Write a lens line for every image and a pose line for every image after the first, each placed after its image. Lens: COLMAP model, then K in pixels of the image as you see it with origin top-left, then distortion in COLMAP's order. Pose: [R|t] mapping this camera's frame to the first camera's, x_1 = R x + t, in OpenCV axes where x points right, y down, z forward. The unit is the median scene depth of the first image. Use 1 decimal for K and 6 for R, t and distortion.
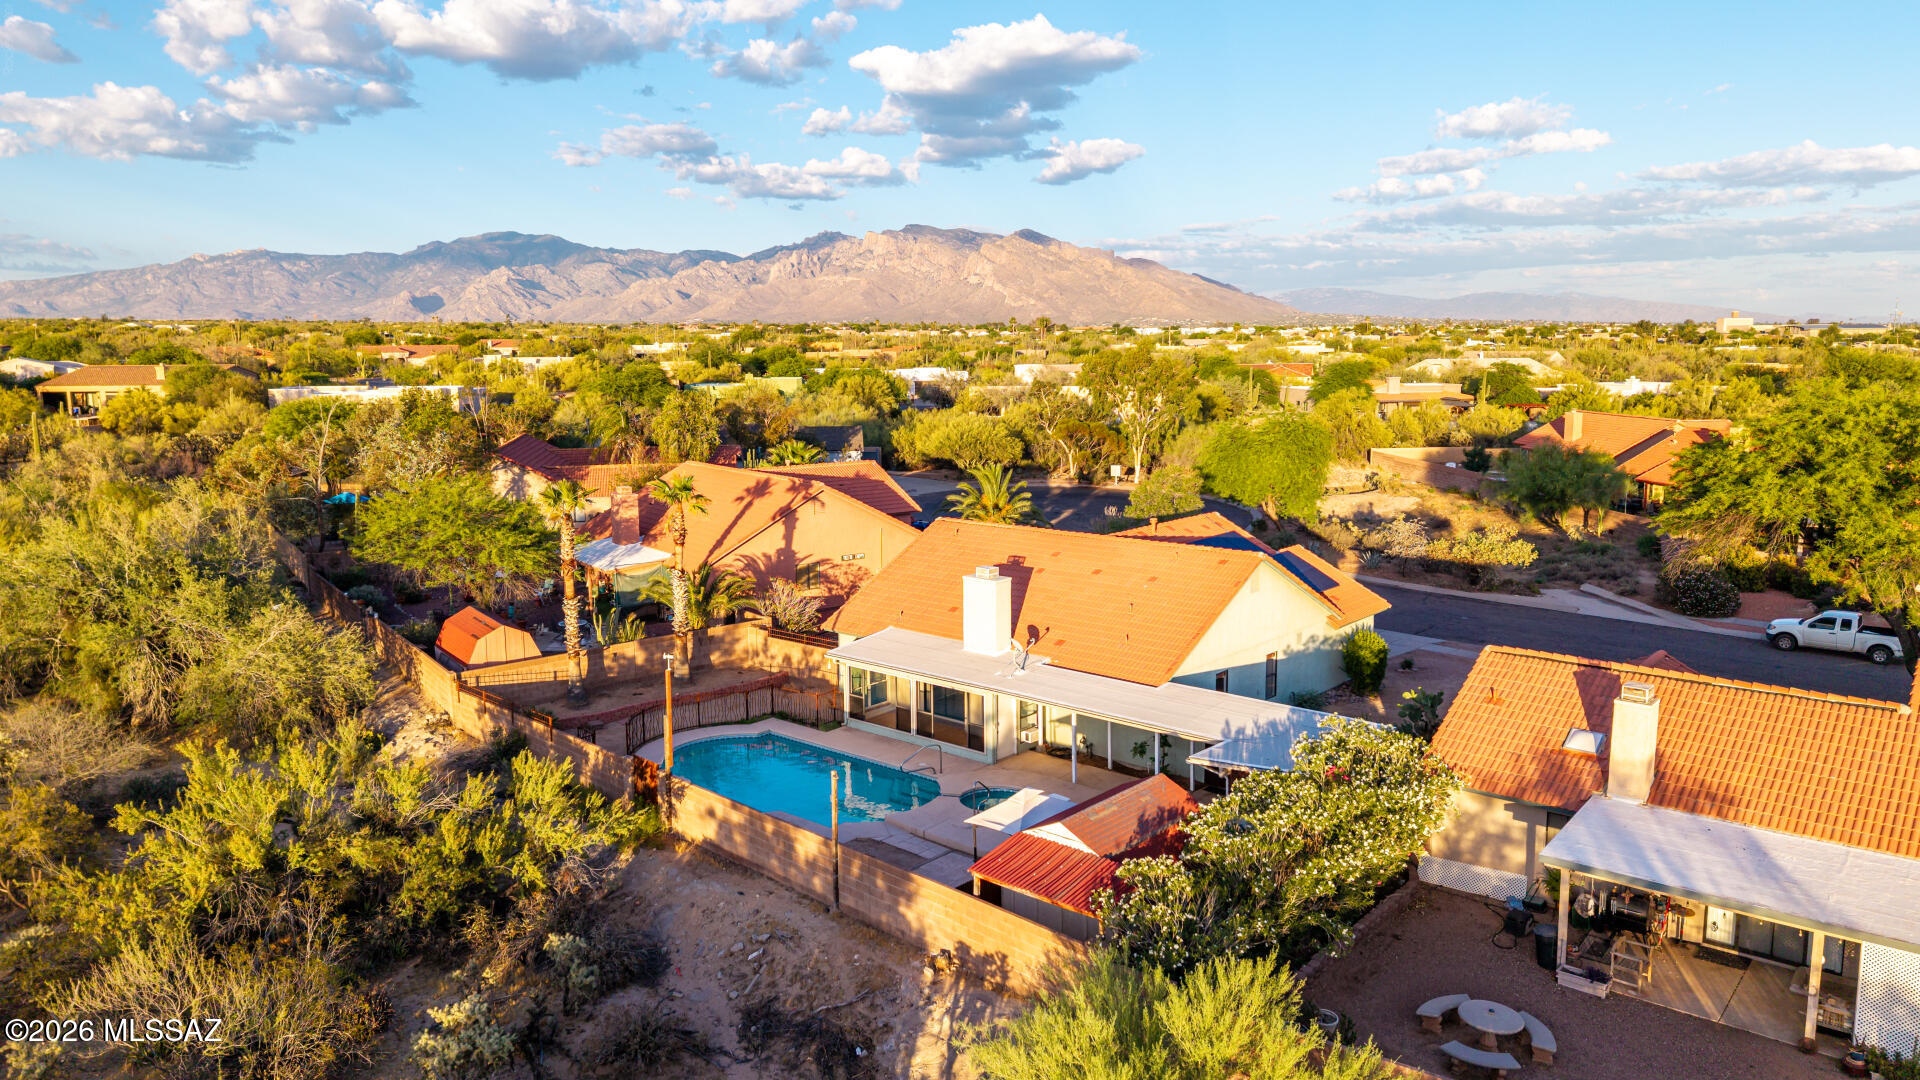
lens RADIAL K [[1279.3, 0, 954.5], [0, 1279.3, 536.2], [0, 0, 1]] dist [0.044733, -0.040477]
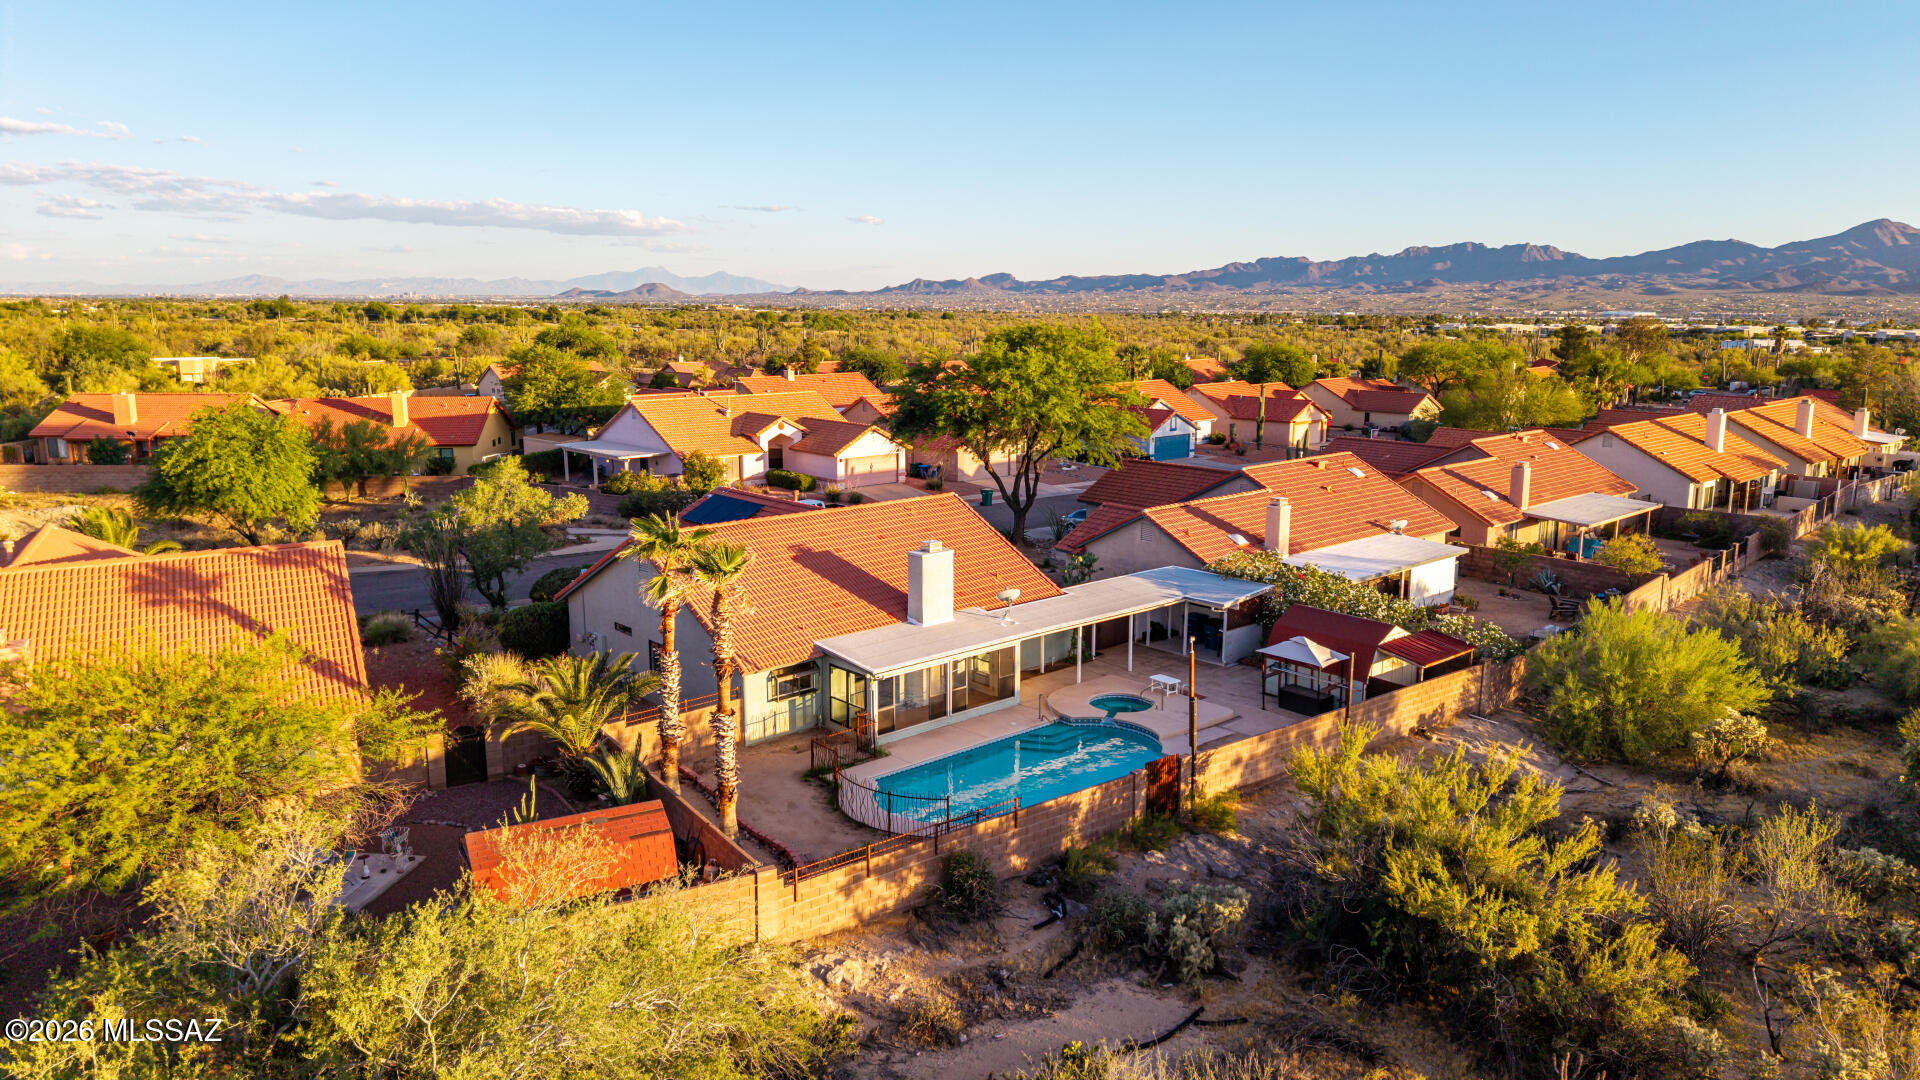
lens RADIAL K [[1279.3, 0, 954.5], [0, 1279.3, 536.2], [0, 0, 1]] dist [0.044733, -0.040477]
pose [[0.143037, -0.174381, 0.974234, -0.890443], [0.152673, 0.976461, 0.152364, -0.122922], [-0.977871, 0.126945, 0.166294, 0.733208]]
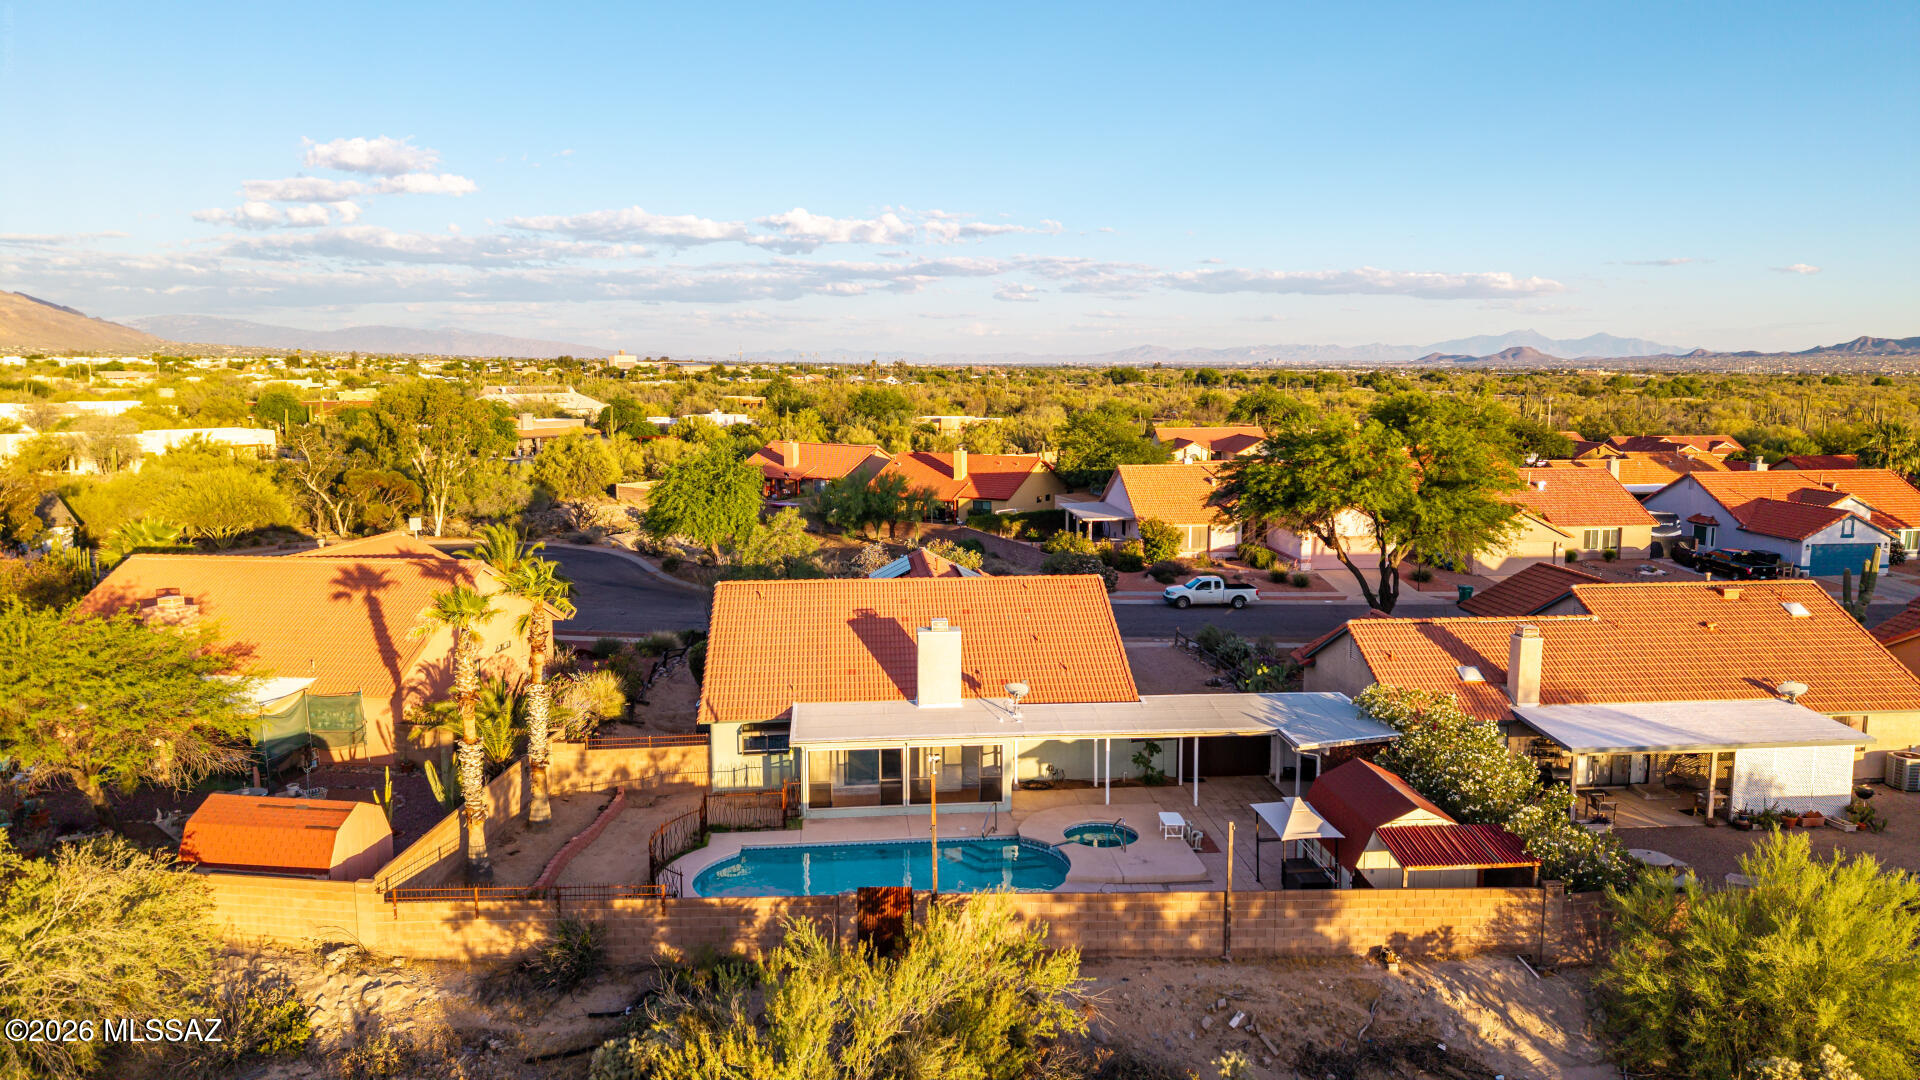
lens RADIAL K [[1270.8, 0, 939.0], [0, 1270.8, 548.9], [0, 0, 1]] dist [0.017025, -0.002194]
pose [[0.704874, -0.097289, 0.702629, -0.597204], [0.107491, 0.993760, 0.029767, -0.055124], [-0.701141, 0.054544, 0.710933, 0.271369]]
